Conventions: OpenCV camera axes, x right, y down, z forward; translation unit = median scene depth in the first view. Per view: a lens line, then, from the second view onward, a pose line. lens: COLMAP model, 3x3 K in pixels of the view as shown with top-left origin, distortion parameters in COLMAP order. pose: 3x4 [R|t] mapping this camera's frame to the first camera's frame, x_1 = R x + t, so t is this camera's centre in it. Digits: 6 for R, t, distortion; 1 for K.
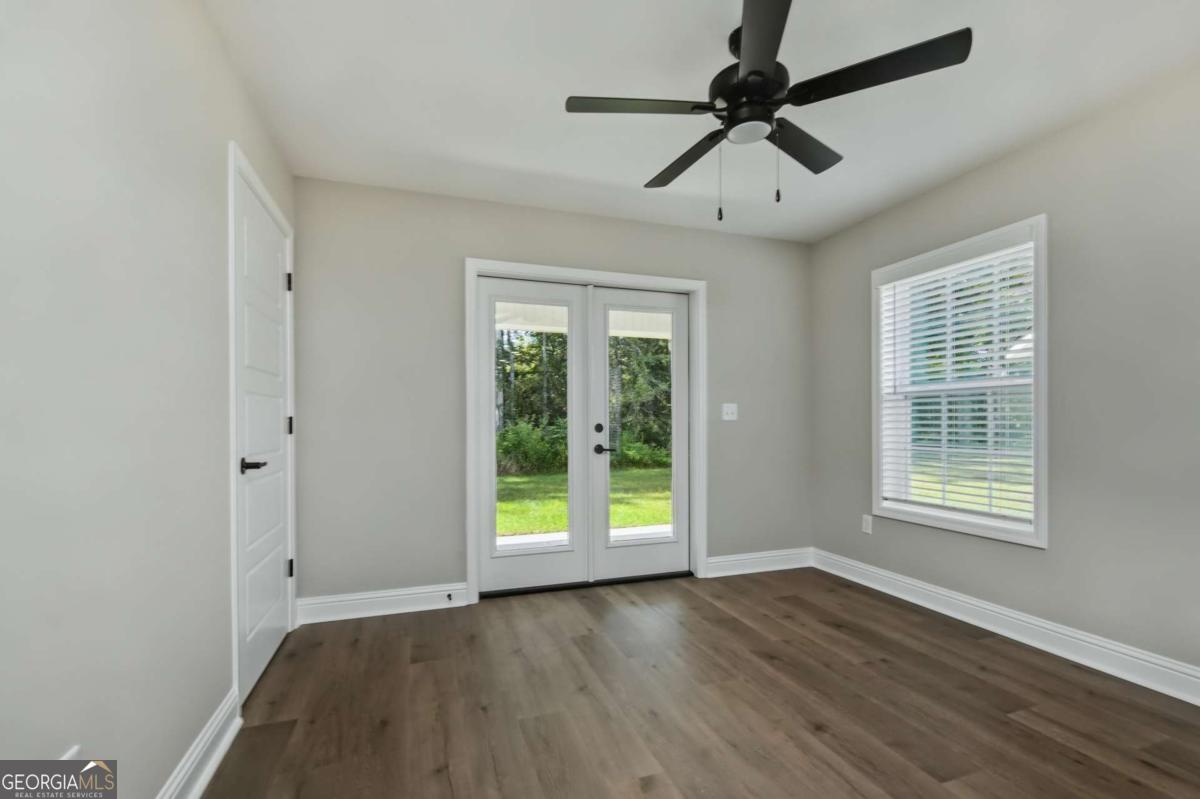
lens RADIAL K [[528.1, 0, 603.8], [0, 528.1, 430.8], [0, 0, 1]] dist [-0.003261, -0.000397]
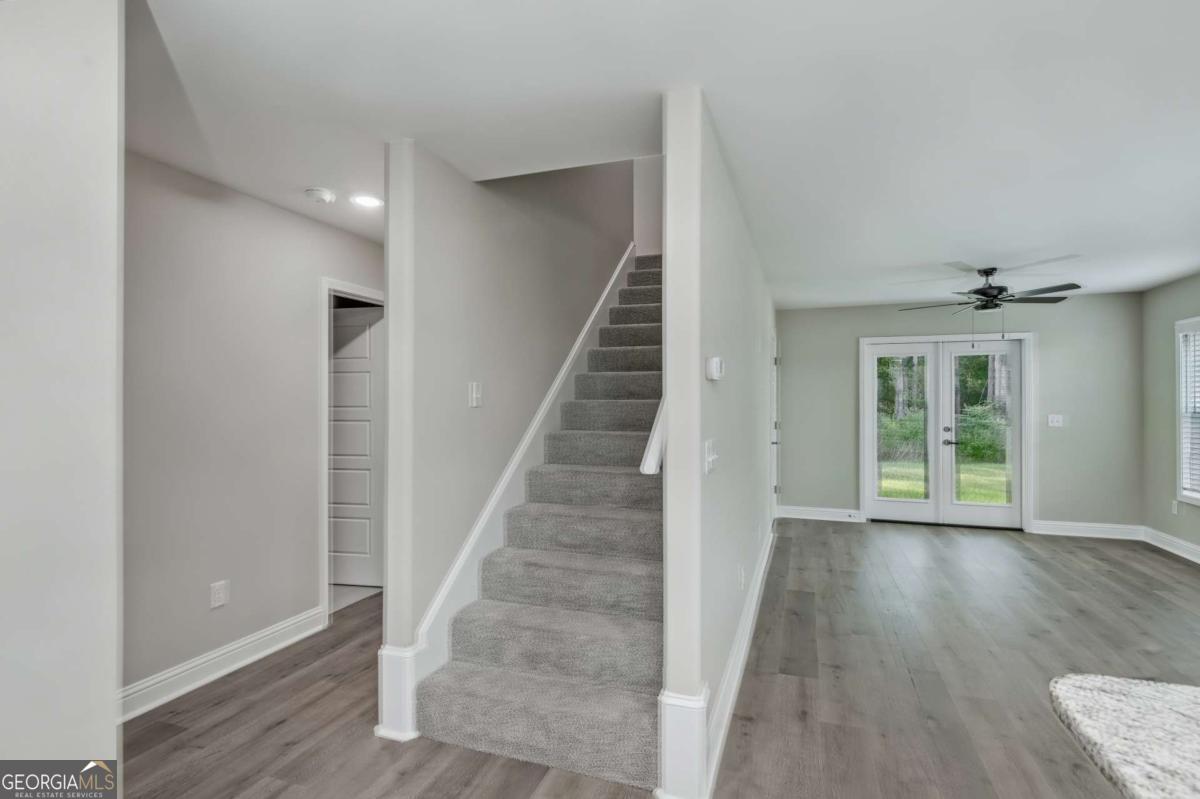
lens RADIAL K [[606.1, 0, 583.3], [0, 606.1, 405.1], [0, 0, 1]] dist [-0.003094, -0.001646]
pose [[0.769630, 0.006970, -0.638452, 0.320905], [-0.011004, 0.999937, -0.002348, -0.064364], [0.638396, 0.008833, 0.769658, -1.155750]]
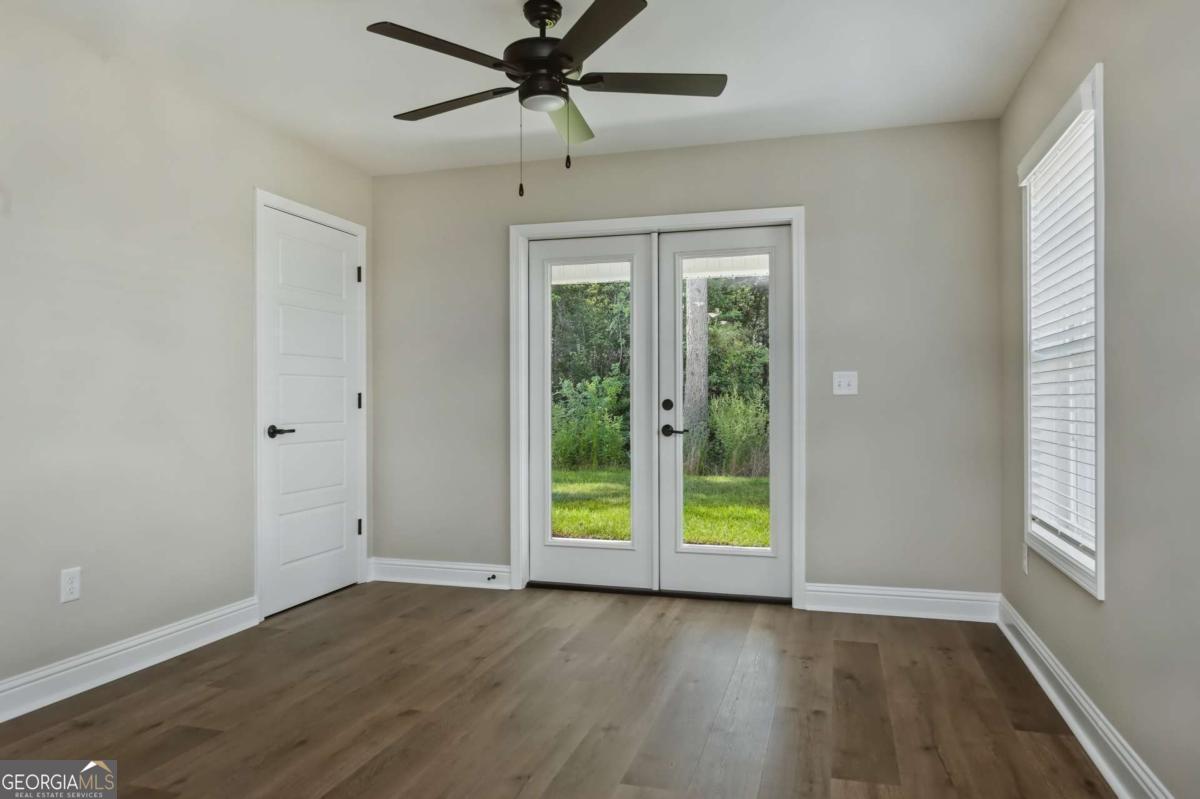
lens RADIAL K [[822.5, 0, 598.8], [0, 822.5, 406.2], [0, 0, 1]] dist [-0.008102, 0.000045]
pose [[0.812026, 0.006431, -0.583586, 0.661157], [-0.009100, 0.999957, -0.001643, 0.000241], [0.583550, 0.006645, 0.812050, -0.099829]]
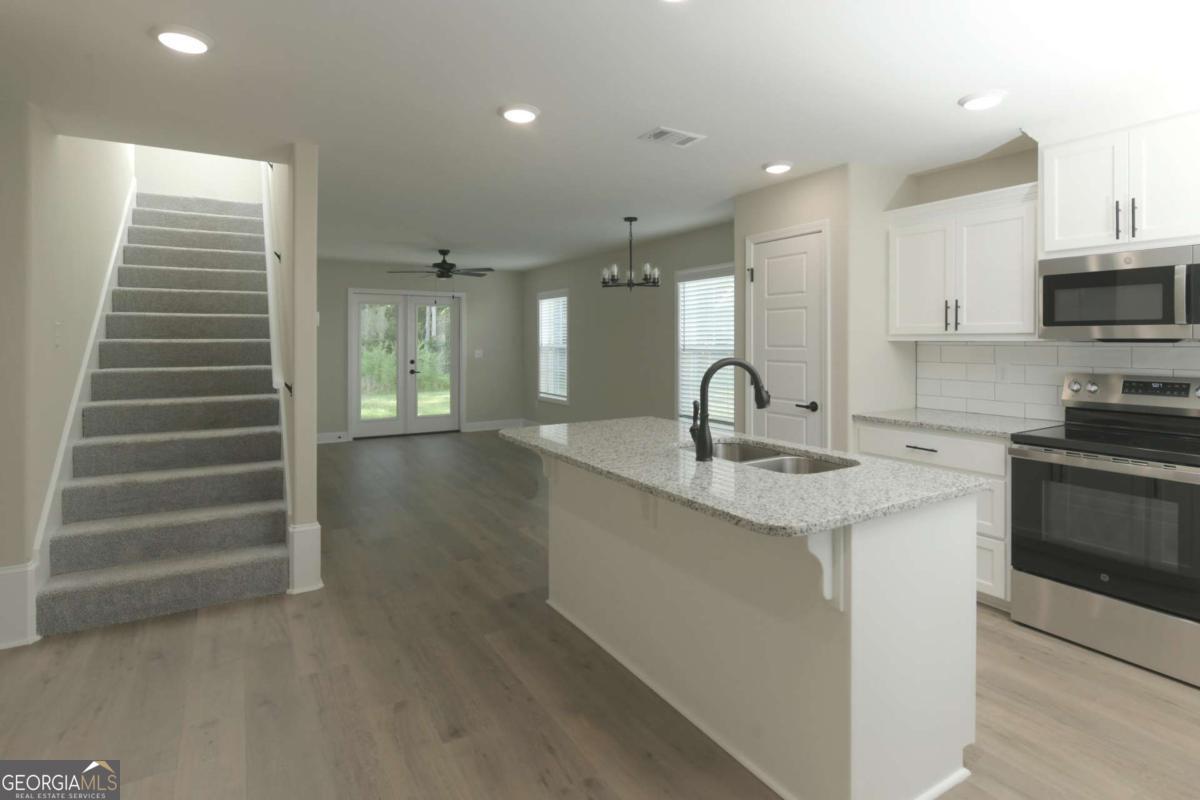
lens RADIAL K [[606.1, 0, 624.0], [0, 606.1, 340.4], [0, 0, 1]] dist [-0.003094, -0.001646]
pose [[0.973374, 0.004456, 0.229180, 0.268266], [-0.001338, 0.999904, -0.013757, -0.061502], [-0.229219, 0.013084, 0.973287, -1.615259]]
